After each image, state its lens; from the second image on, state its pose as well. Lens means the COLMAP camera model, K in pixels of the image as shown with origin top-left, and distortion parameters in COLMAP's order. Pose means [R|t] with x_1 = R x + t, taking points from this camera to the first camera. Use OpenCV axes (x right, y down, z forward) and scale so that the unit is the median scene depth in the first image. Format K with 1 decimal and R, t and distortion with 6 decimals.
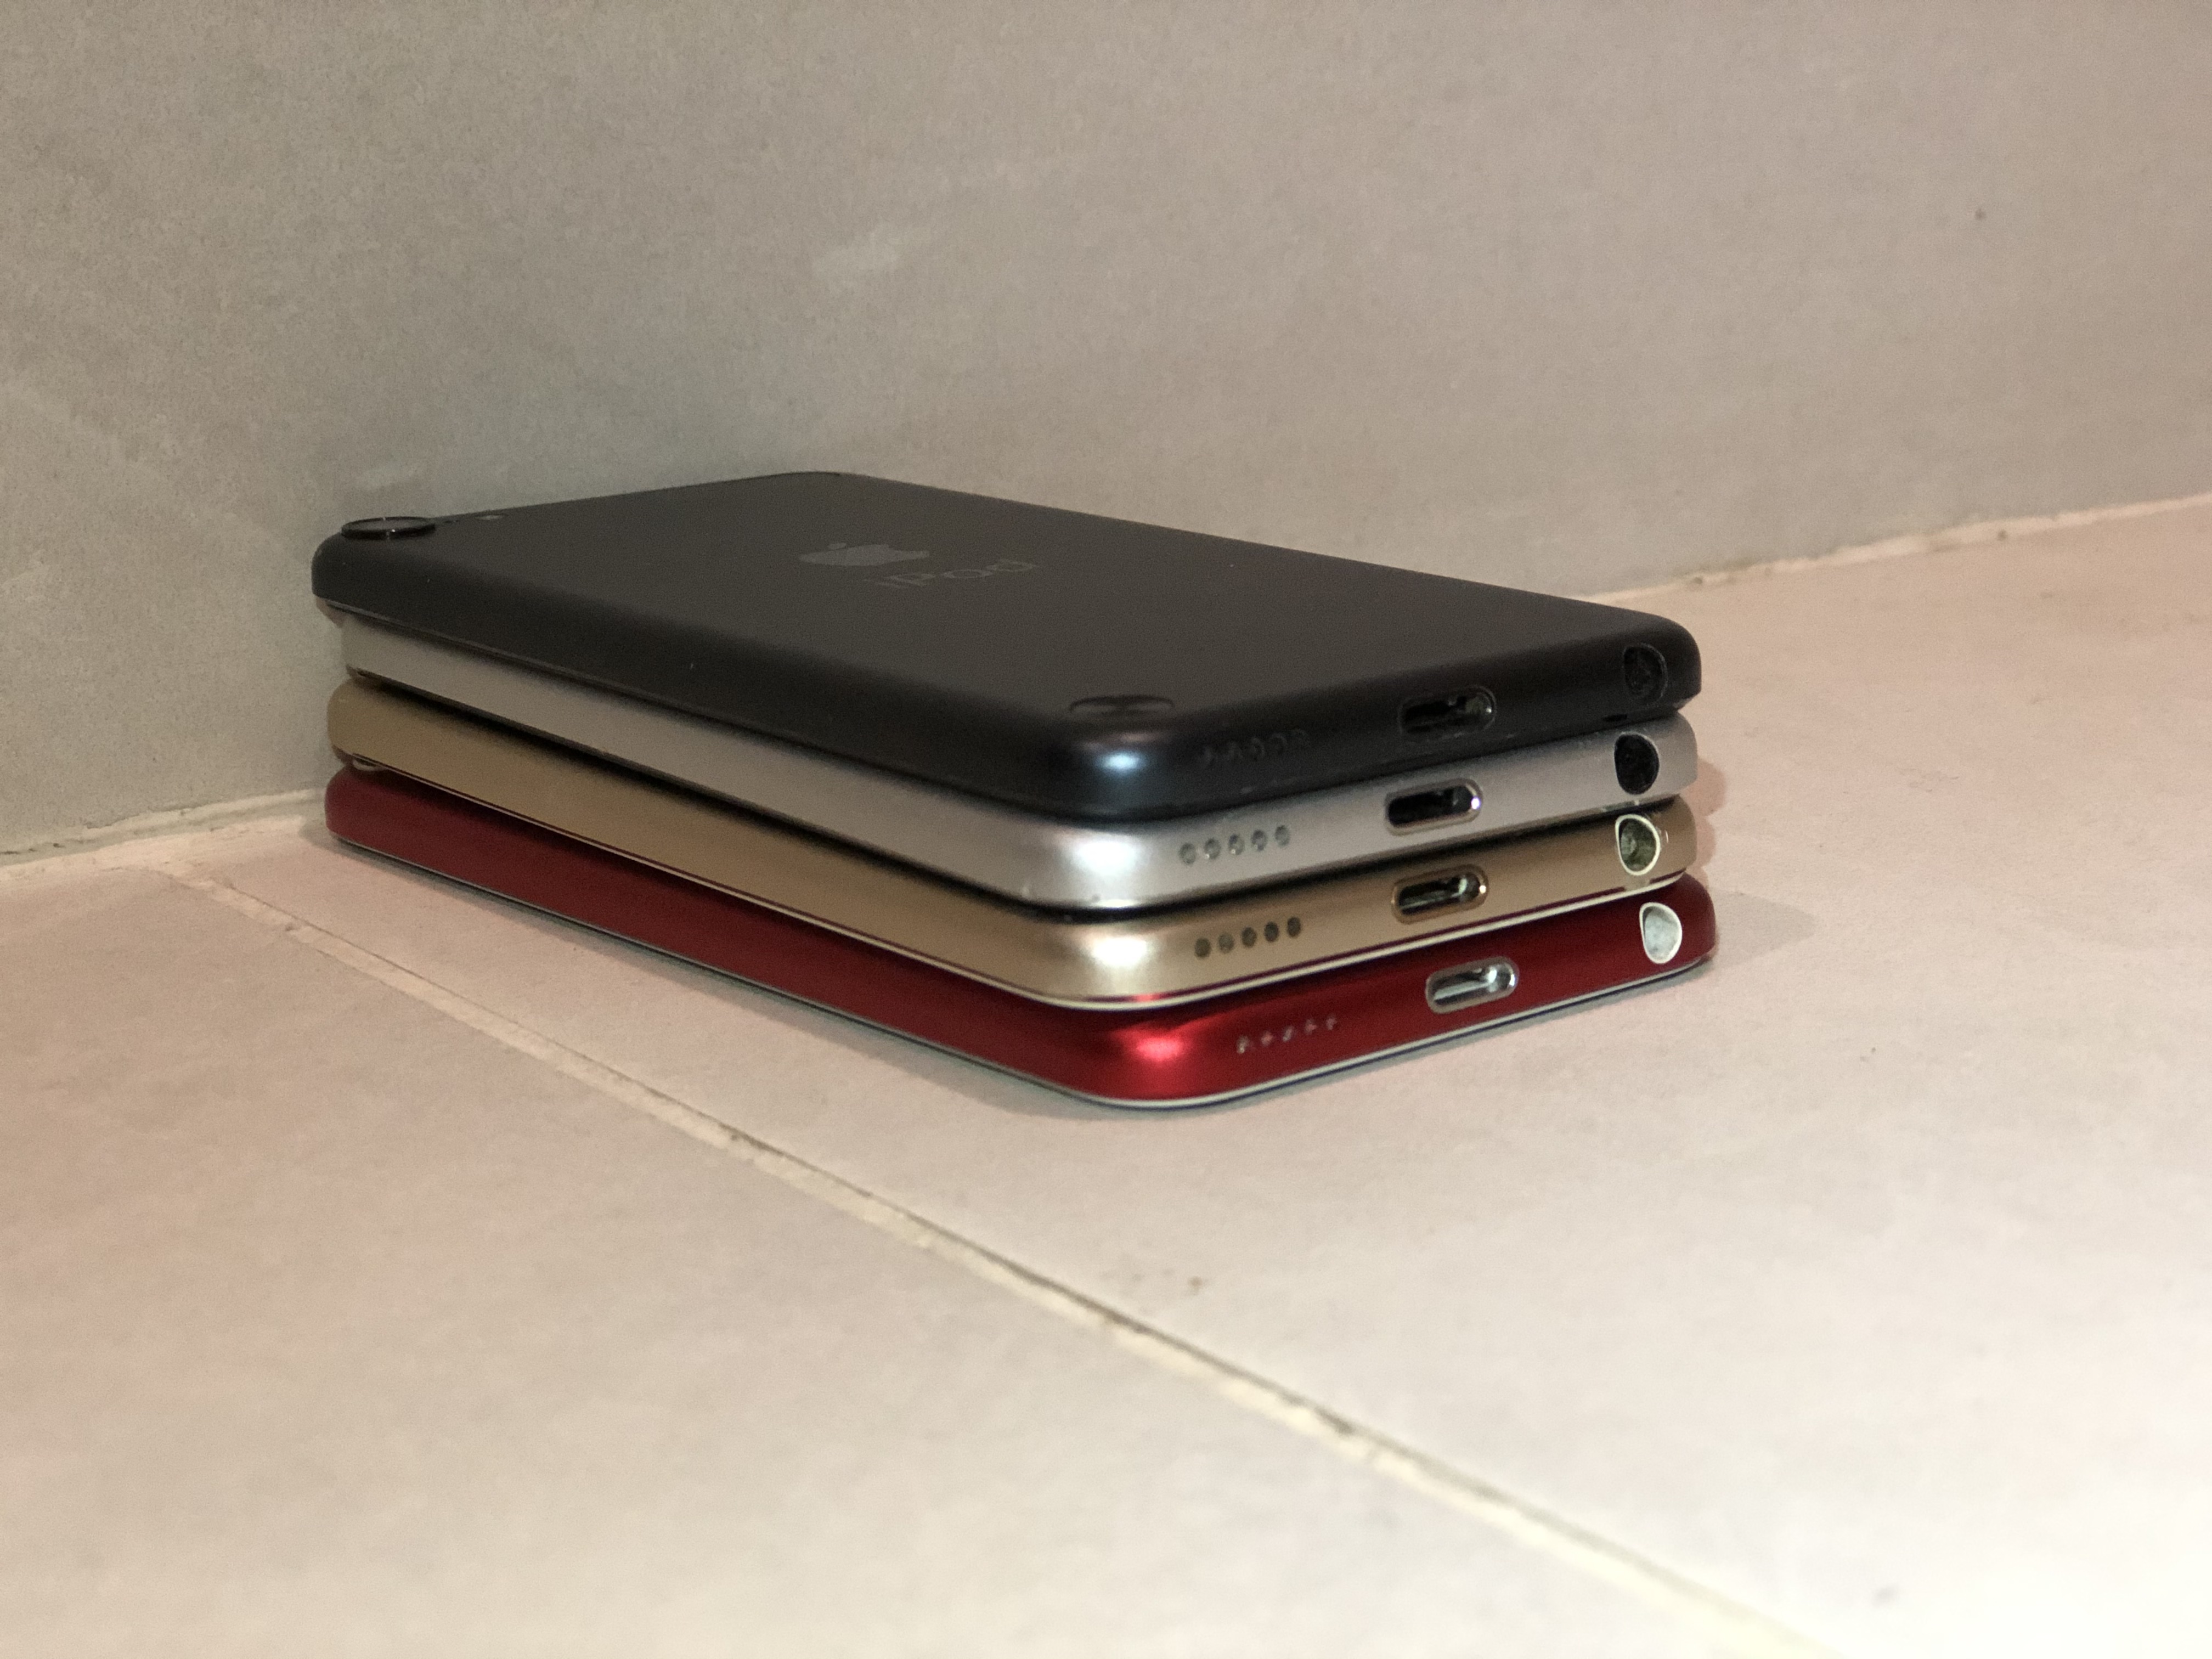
lens RADIAL K [[3721.3, 0, 1109.7], [0, 3721.3, 783.5], [0, 0, 1]] dist [0.003070, 0.000000]
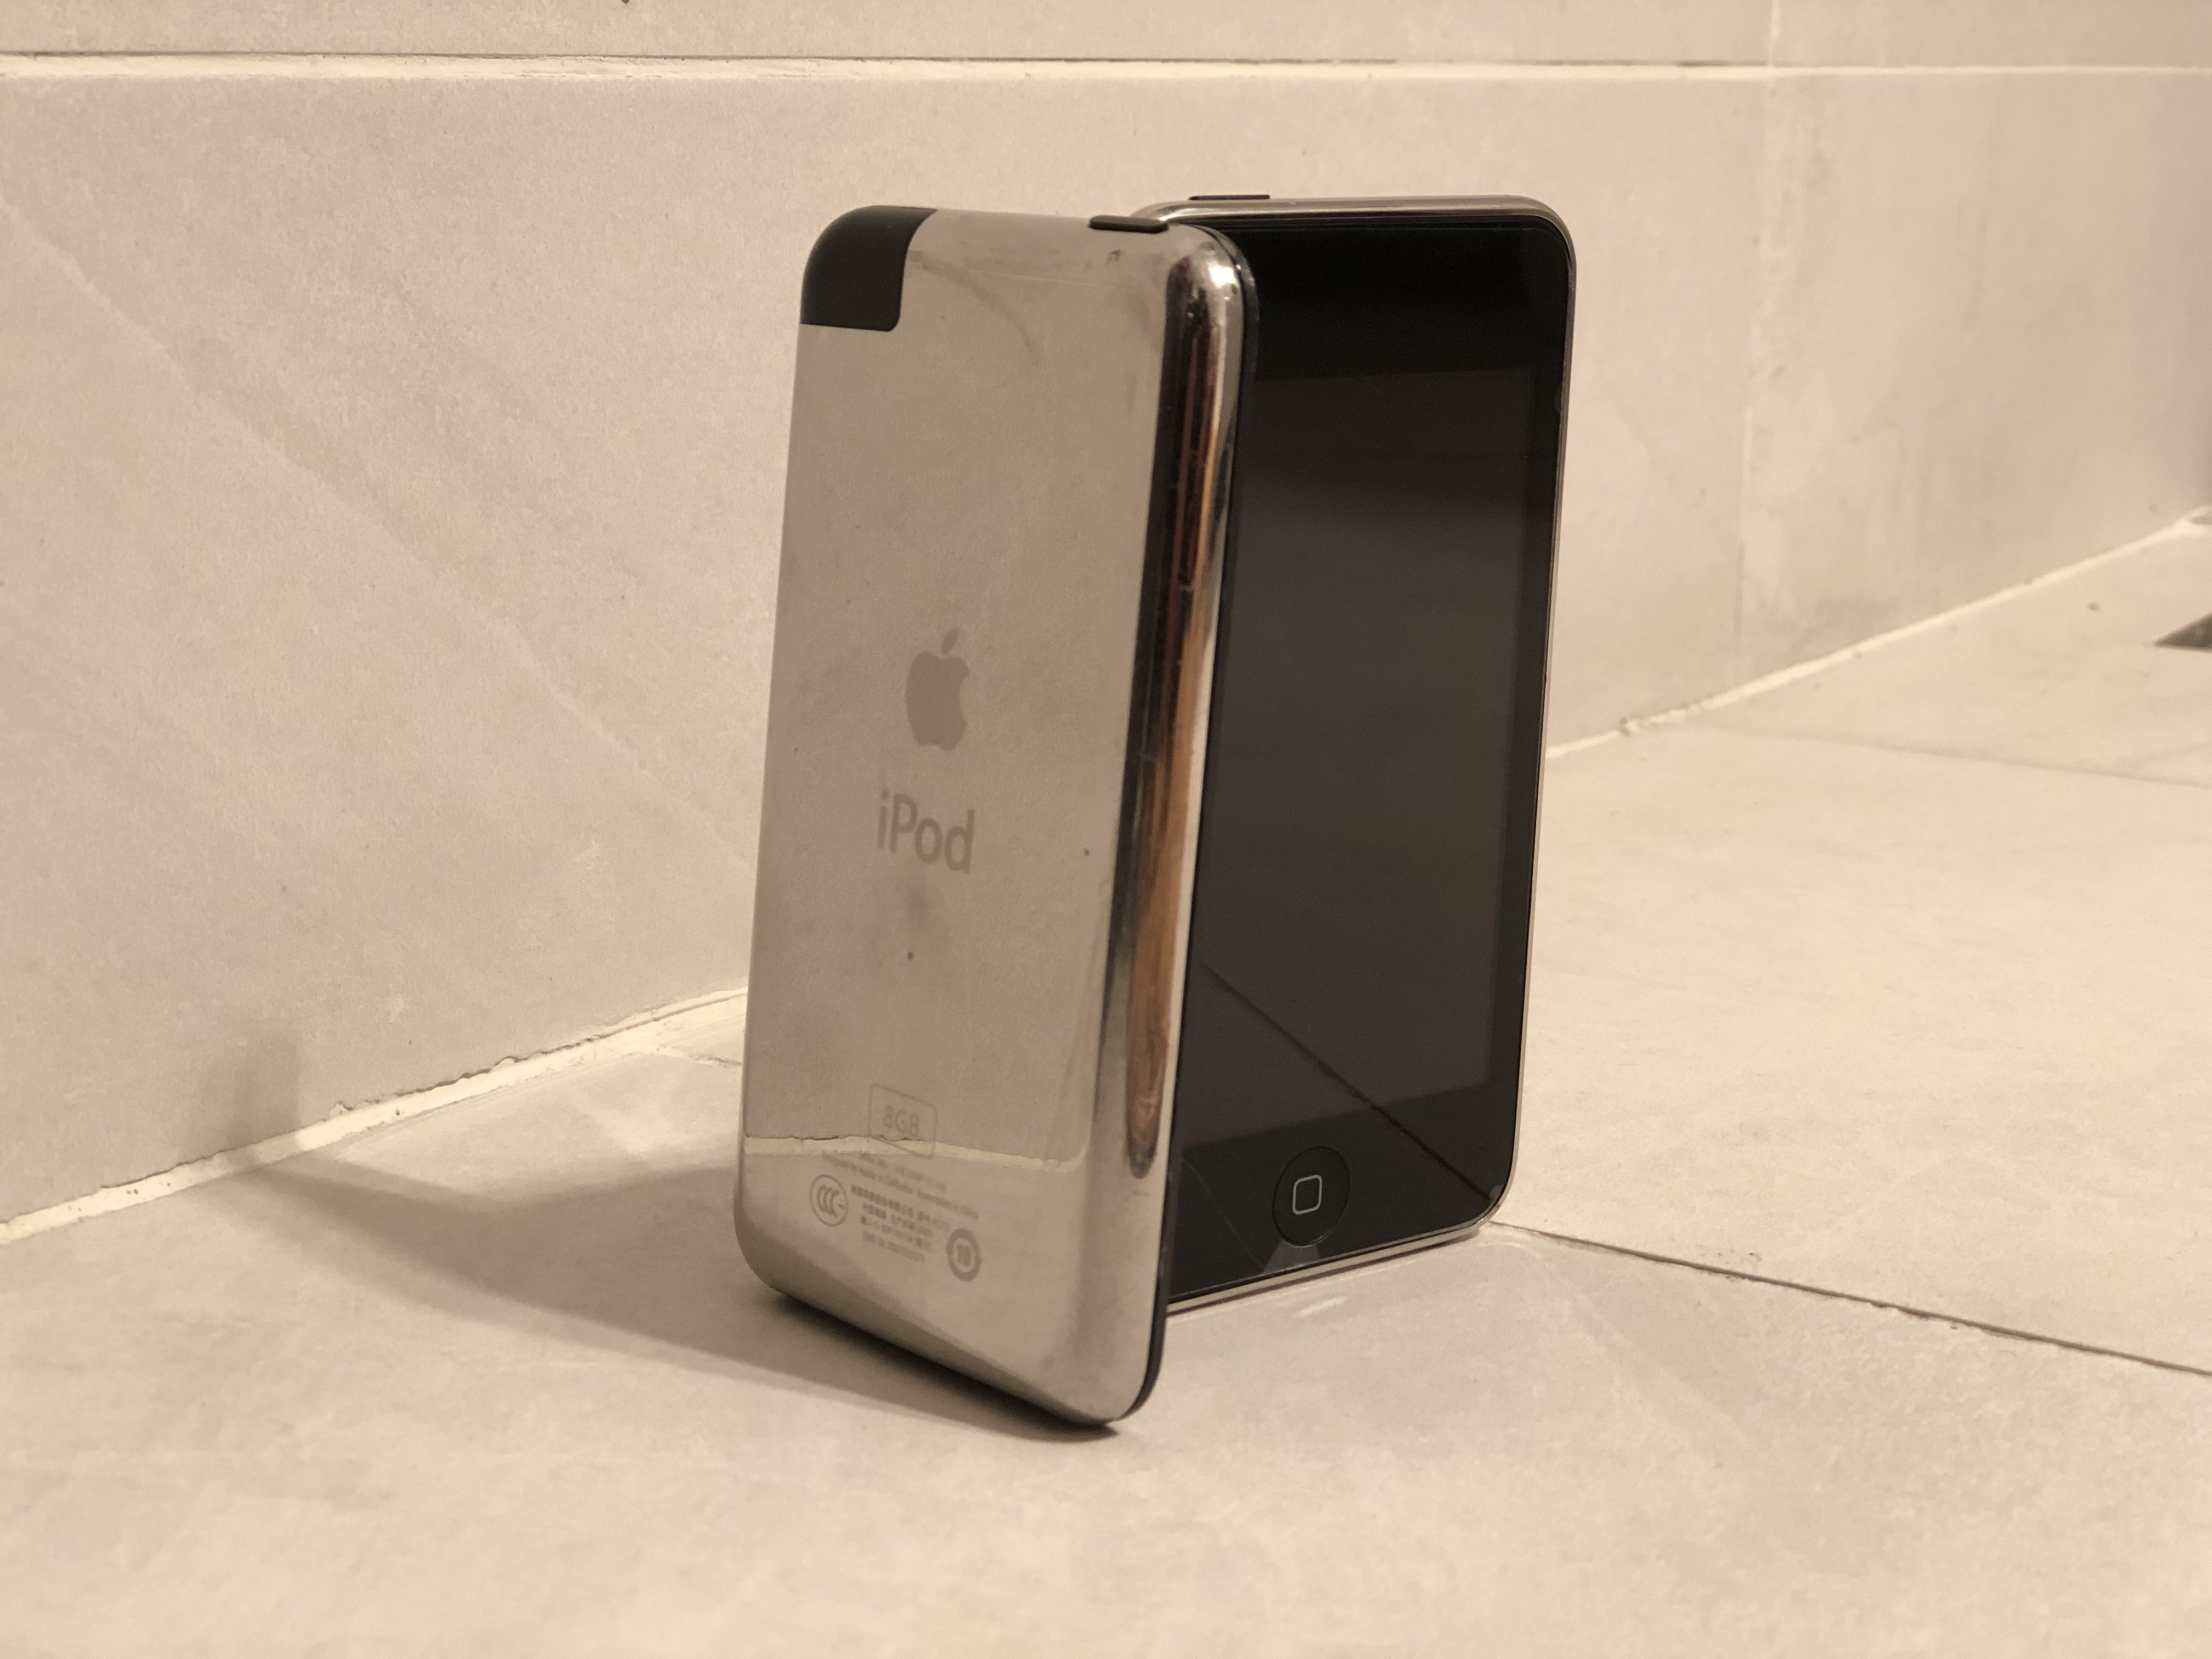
lens RADIAL K [[3738.0, 0, 1108.8], [0, 3738.0, 817.9], [0, 0, 1]] dist [0.010135, 0.000000]
pose [[0.925141, -0.018913, 0.379151, -0.642198], [0.025230, 0.999613, -0.011698, -0.046387], [-0.378783, 0.020388, 0.925261, -0.401413]]
